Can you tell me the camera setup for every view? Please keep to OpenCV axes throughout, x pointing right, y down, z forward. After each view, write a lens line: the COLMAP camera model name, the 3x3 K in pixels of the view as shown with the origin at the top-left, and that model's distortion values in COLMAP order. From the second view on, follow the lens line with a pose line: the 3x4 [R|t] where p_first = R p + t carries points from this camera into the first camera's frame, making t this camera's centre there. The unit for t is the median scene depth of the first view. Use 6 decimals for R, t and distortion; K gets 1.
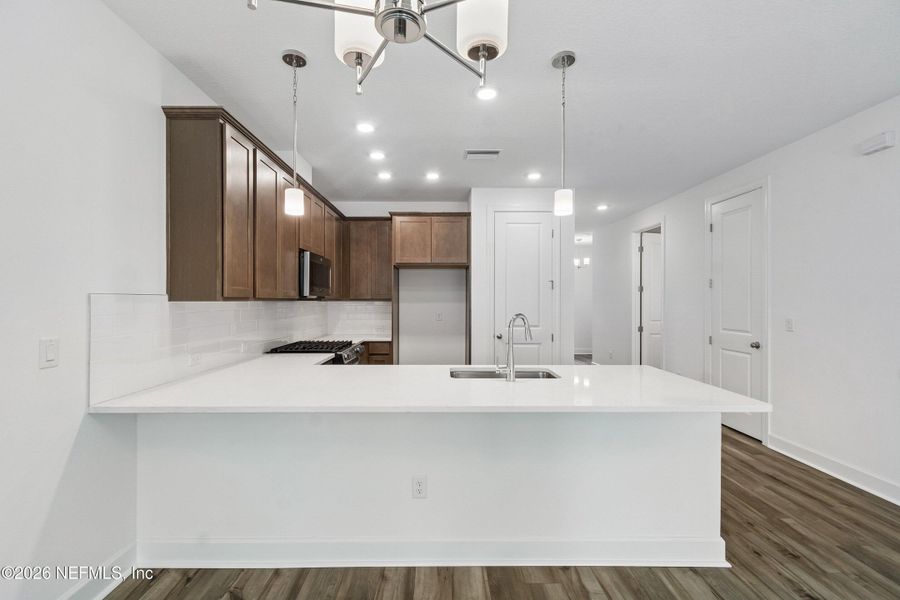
lens RADIAL K [[397.1, 0, 444.9], [0, 397.1, 295.7], [0, 0, 1]] dist [0.002669, -0.000081]
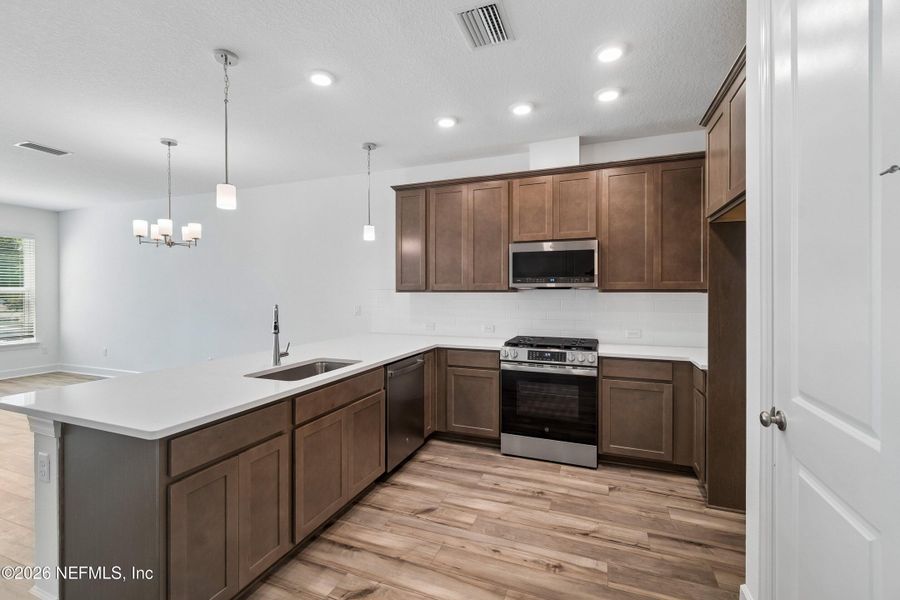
lens RADIAL K [[397.1, 0, 444.9], [0, 397.1, 295.7], [0, 0, 1]] dist [0.002669, -0.000081]
pose [[-0.381537, 0.005977, -0.924334, 0.640116], [0.010226, 0.999945, 0.002245, 0.016912], [0.924297, -0.008596, -0.381577, 1.180010]]
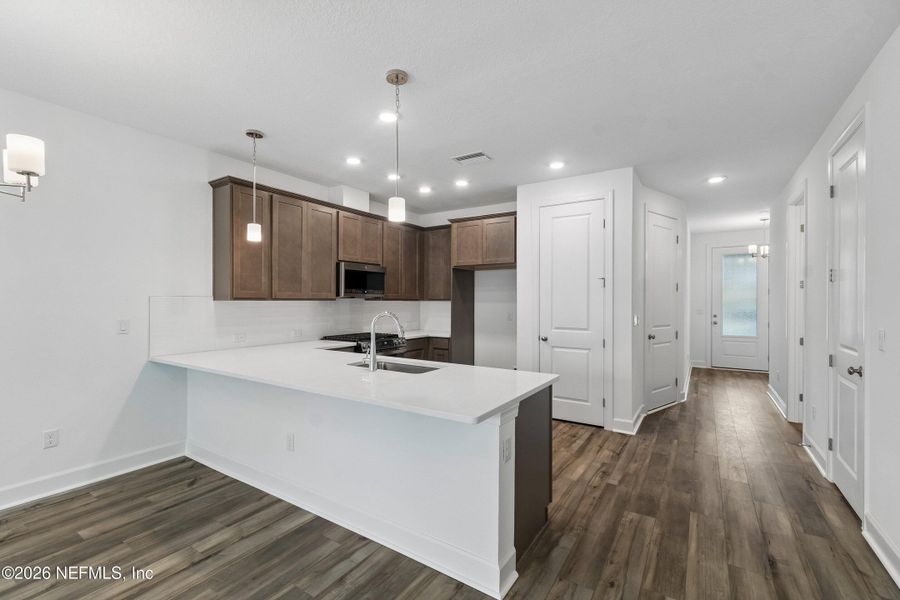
lens RADIAL K [[397.1, 0, 444.9], [0, 397.1, 295.7], [0, 0, 1]] dist [0.002669, -0.000081]
pose [[0.830837, -0.005941, -0.556484, 0.620776], [0.005505, 0.999982, -0.002455, 0.002392], [0.556488, -0.001024, 0.830855, 0.109044]]
